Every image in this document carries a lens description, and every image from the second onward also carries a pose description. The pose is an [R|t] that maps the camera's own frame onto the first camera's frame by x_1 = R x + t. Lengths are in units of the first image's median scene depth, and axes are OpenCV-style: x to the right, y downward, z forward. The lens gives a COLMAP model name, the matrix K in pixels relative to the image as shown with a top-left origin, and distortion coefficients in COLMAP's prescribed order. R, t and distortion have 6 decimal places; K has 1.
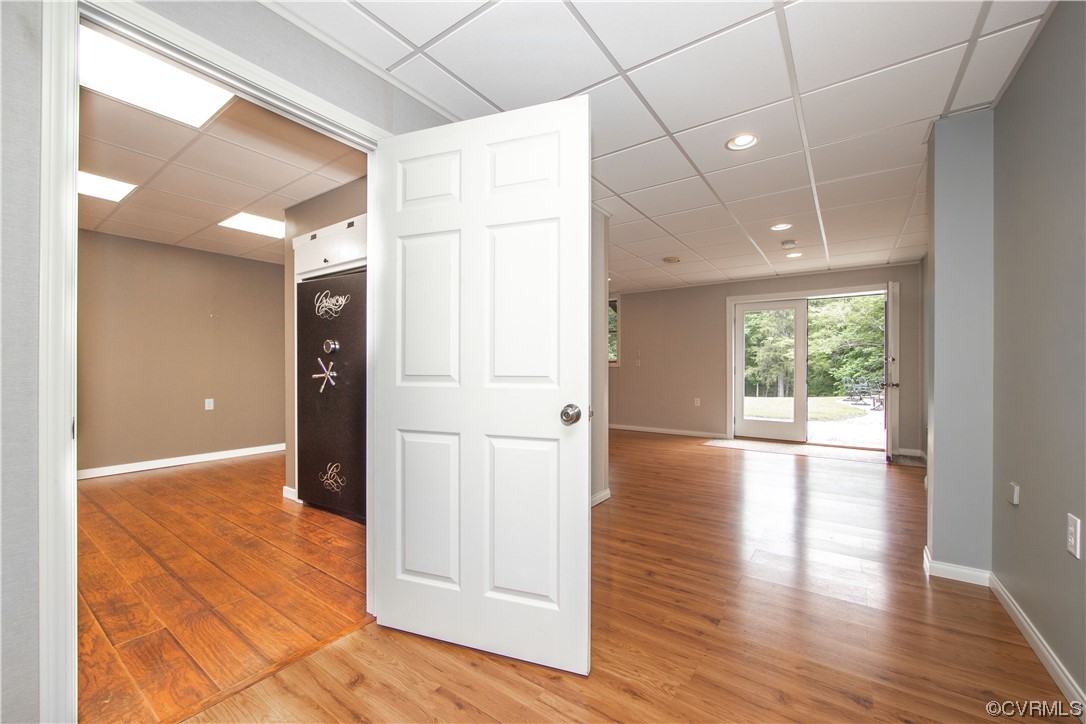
lens RADIAL K [[434.0, 0, 541.3], [0, 434.0, 362.7], [0, 0, 1]] dist [-0.003193, -0.000513]
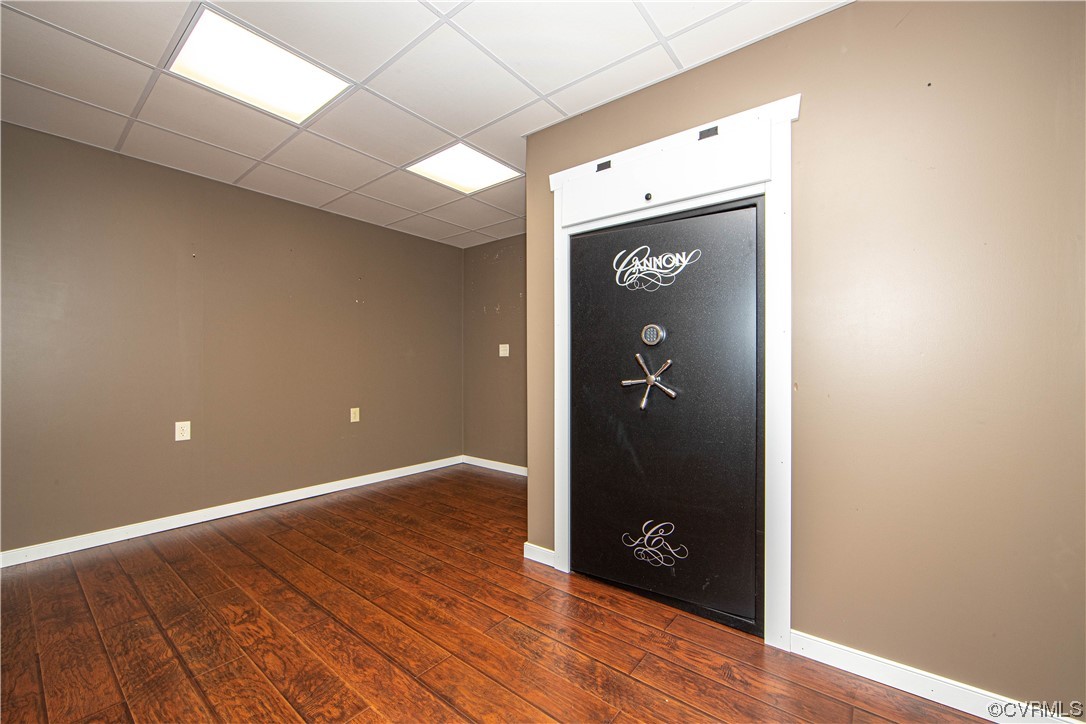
lens RADIAL K [[434.0, 0, 543.3], [0, 434.0, 360.5], [0, 0, 1]] dist [-0.003193, -0.000513]
pose [[0.999022, -0.002759, -0.044124, -0.321782], [0.002642, 0.999993, -0.002716, 0.000699], [0.044132, 0.002597, 0.999022, 0.191765]]
